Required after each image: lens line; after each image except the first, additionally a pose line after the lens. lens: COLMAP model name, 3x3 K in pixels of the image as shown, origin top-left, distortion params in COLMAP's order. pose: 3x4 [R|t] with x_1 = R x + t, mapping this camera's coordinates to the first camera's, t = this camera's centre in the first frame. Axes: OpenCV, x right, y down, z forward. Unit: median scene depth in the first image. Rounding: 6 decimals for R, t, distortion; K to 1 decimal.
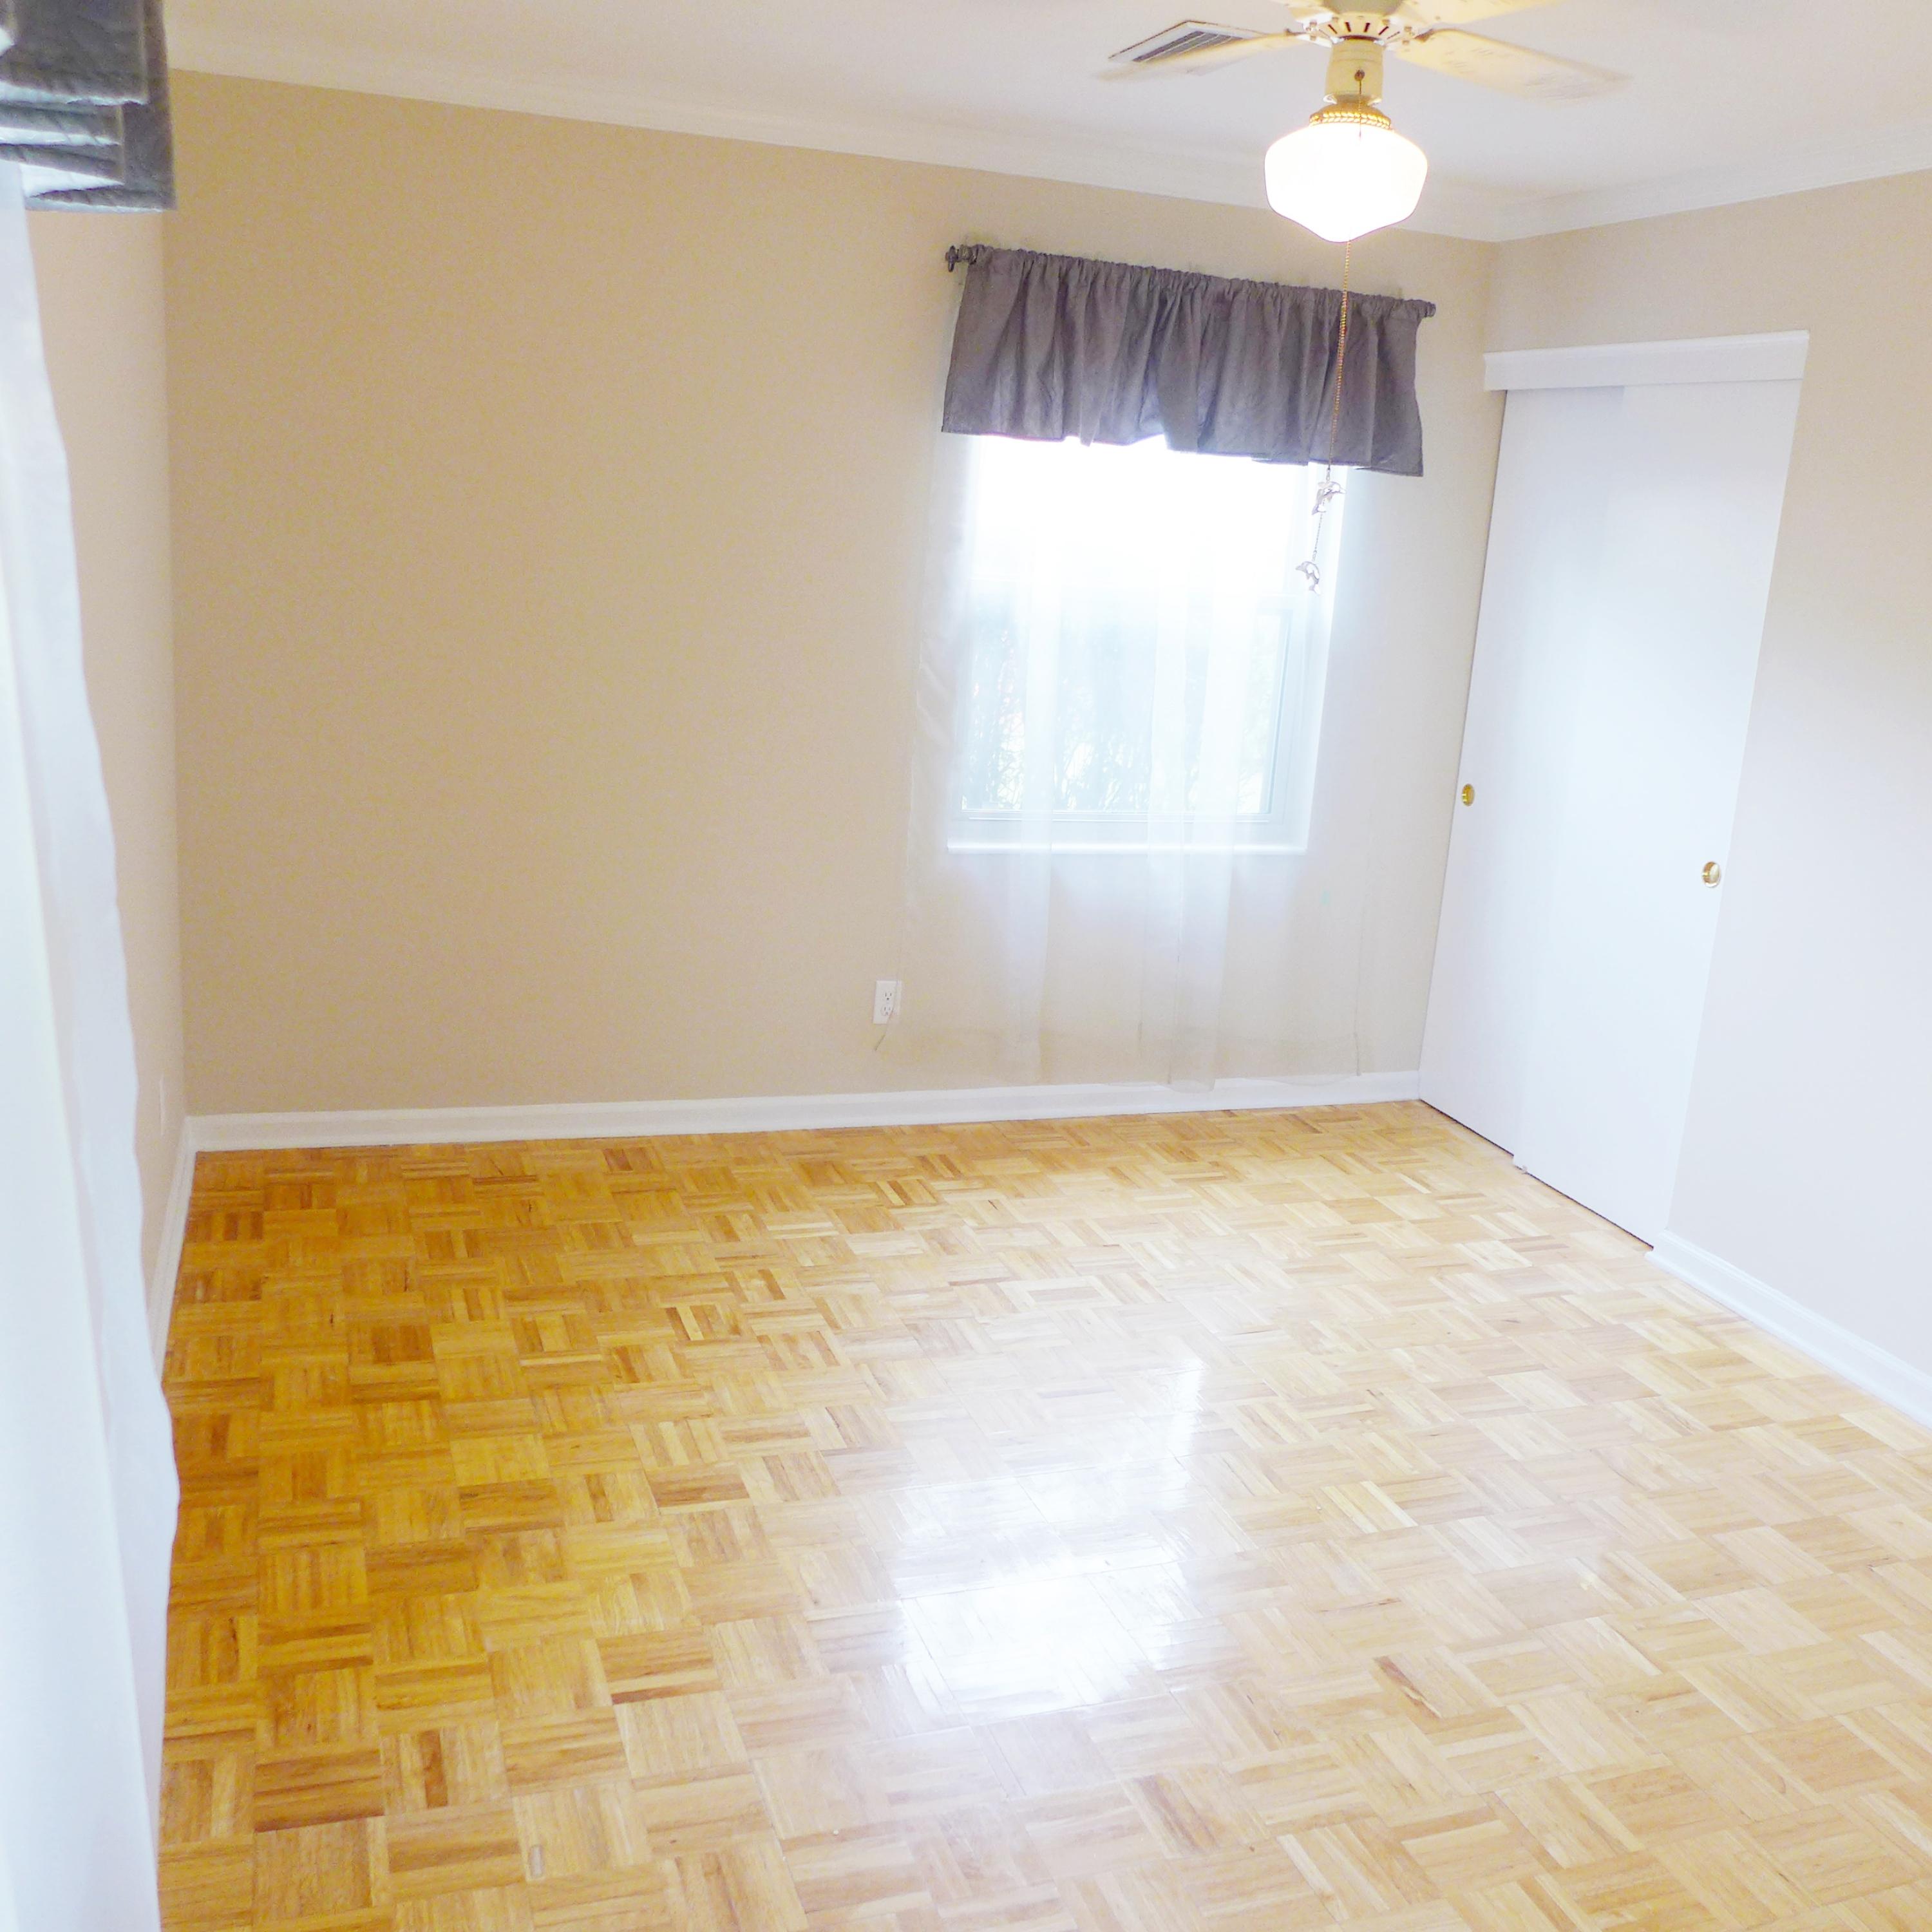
lens RADIAL K [[1863.4, 0, 922.4], [0, 1863.4, 961.7], [0, 0, 1]] dist [-0.061364, 0.007794]
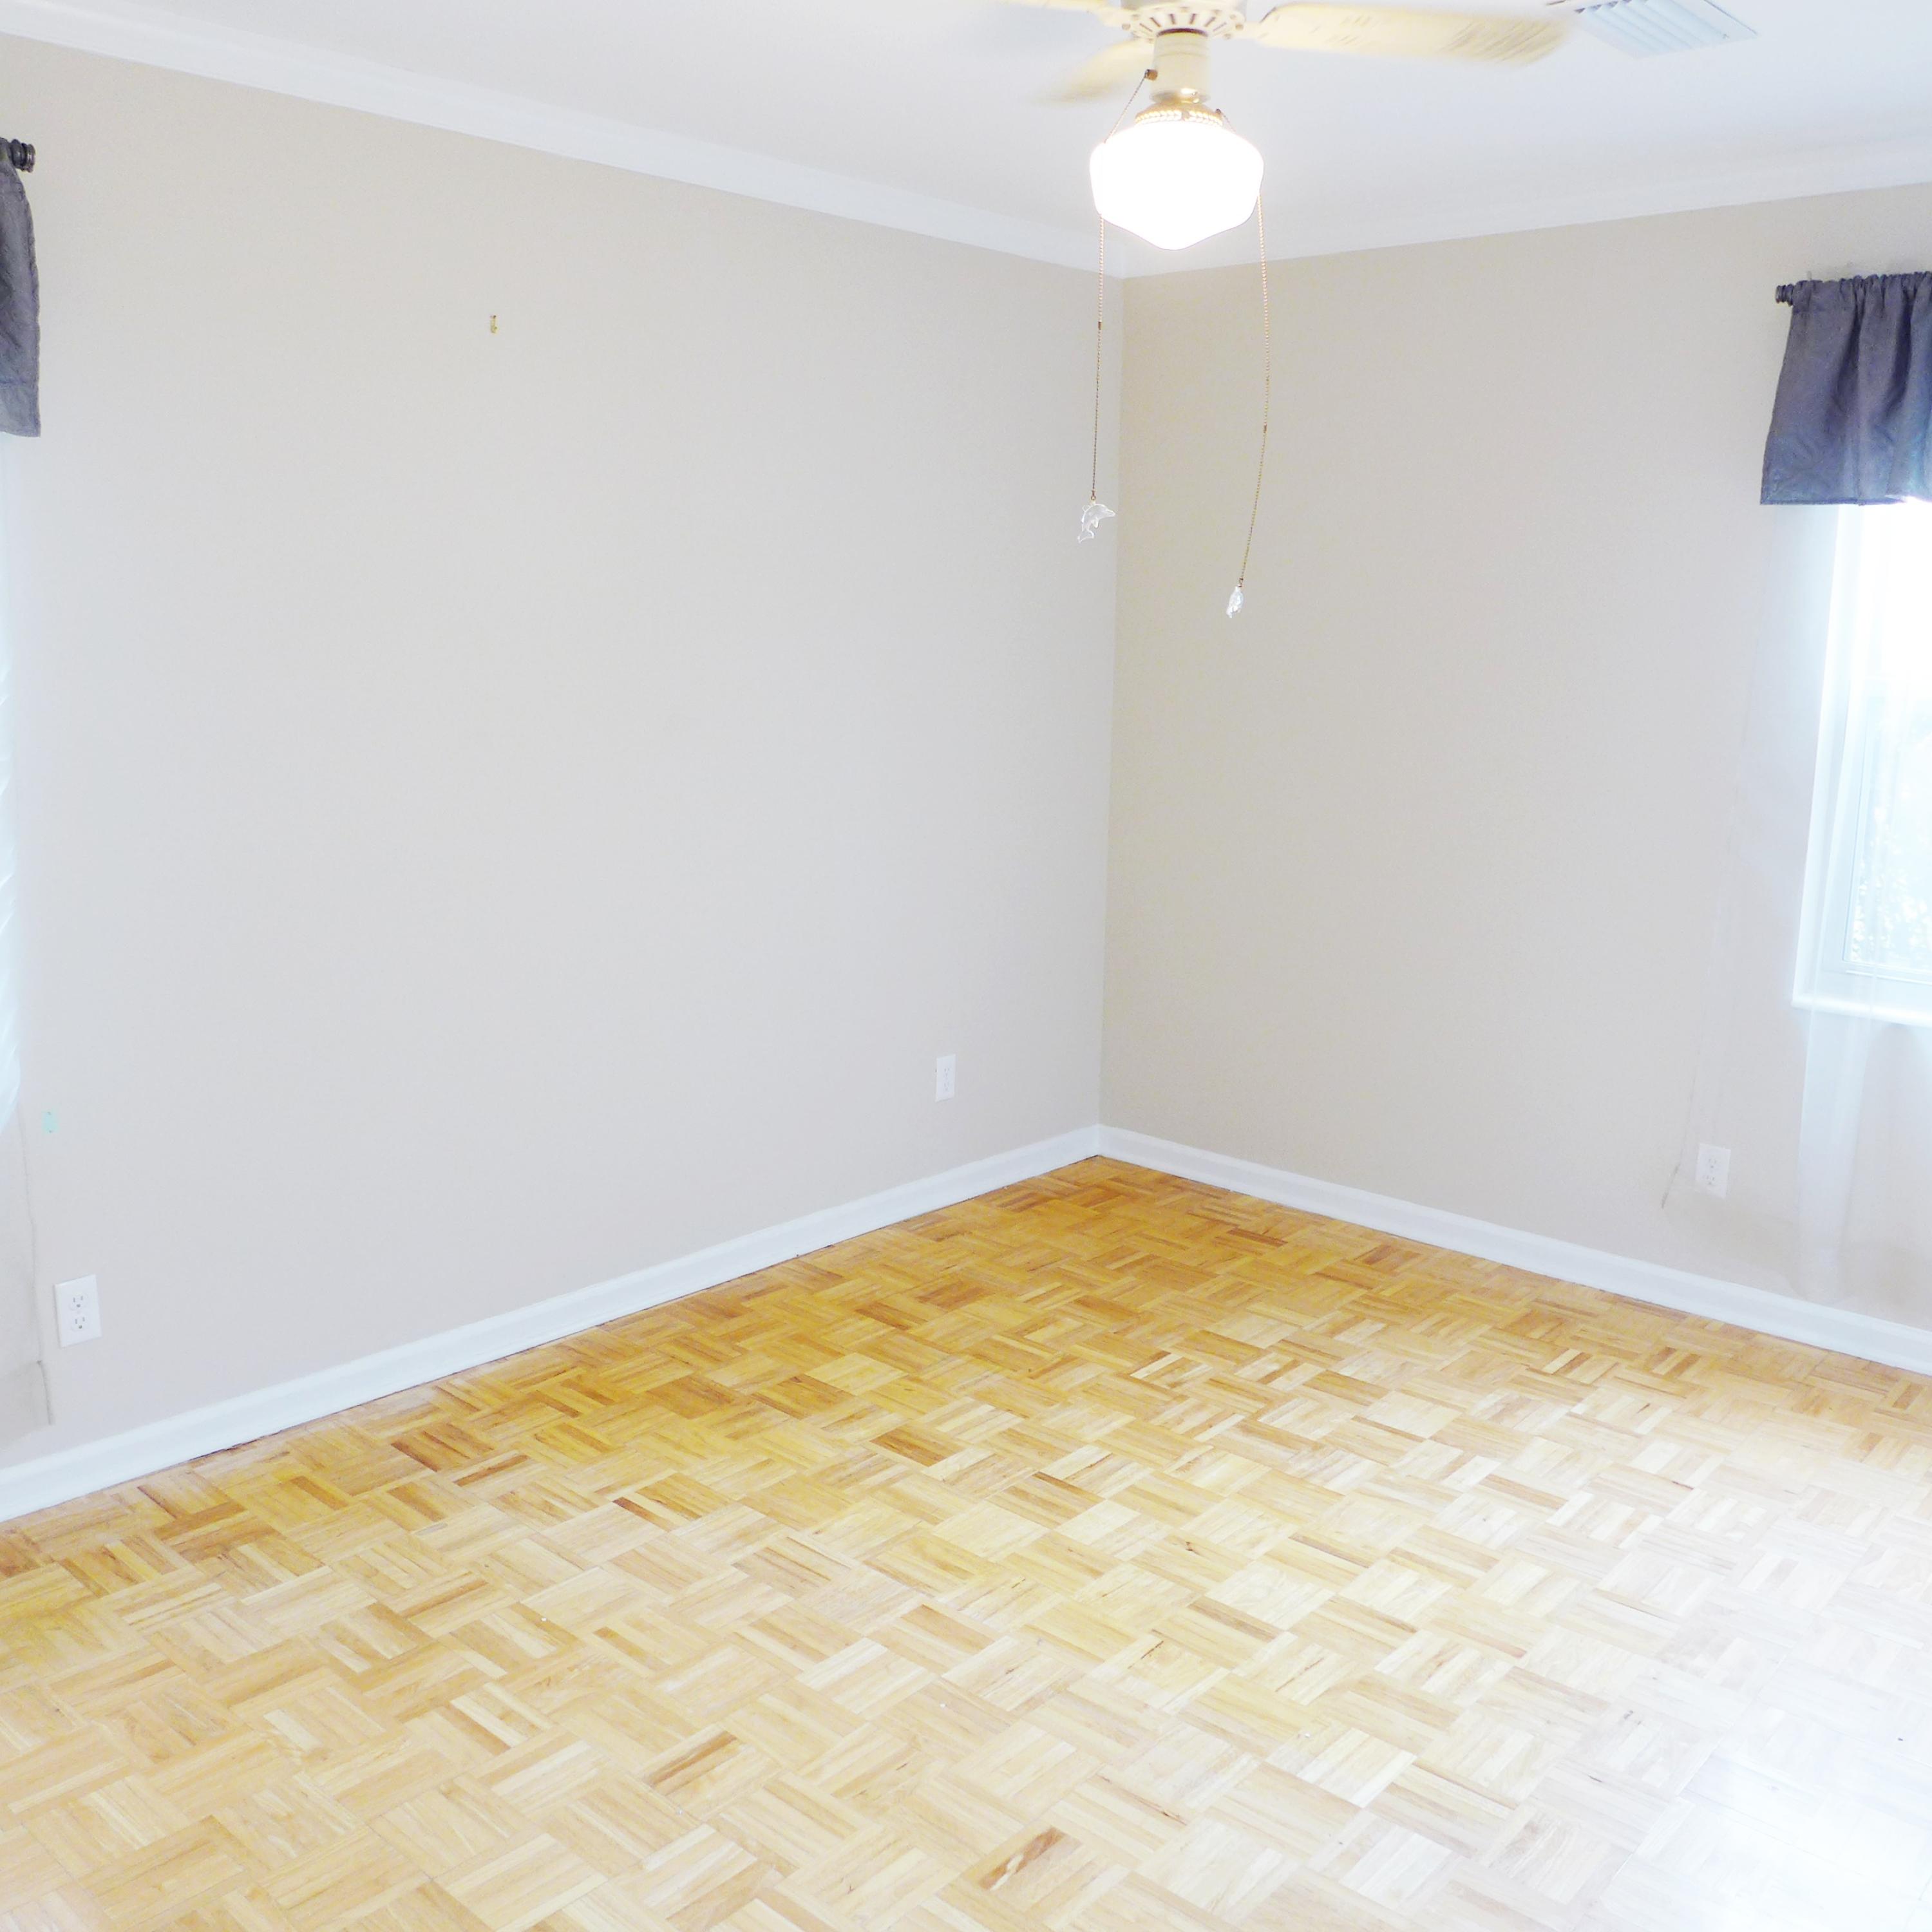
lens RADIAL K [[1863.4, 0, 922.4], [0, 1863.4, 961.7], [0, 0, 1]] dist [-0.061364, 0.007794]
pose [[0.468031, 0.105458, -0.877397, 0.648605], [-0.193779, 0.980937, 0.014536, -0.016899], [0.862205, 0.163218, 0.479545, 0.319867]]
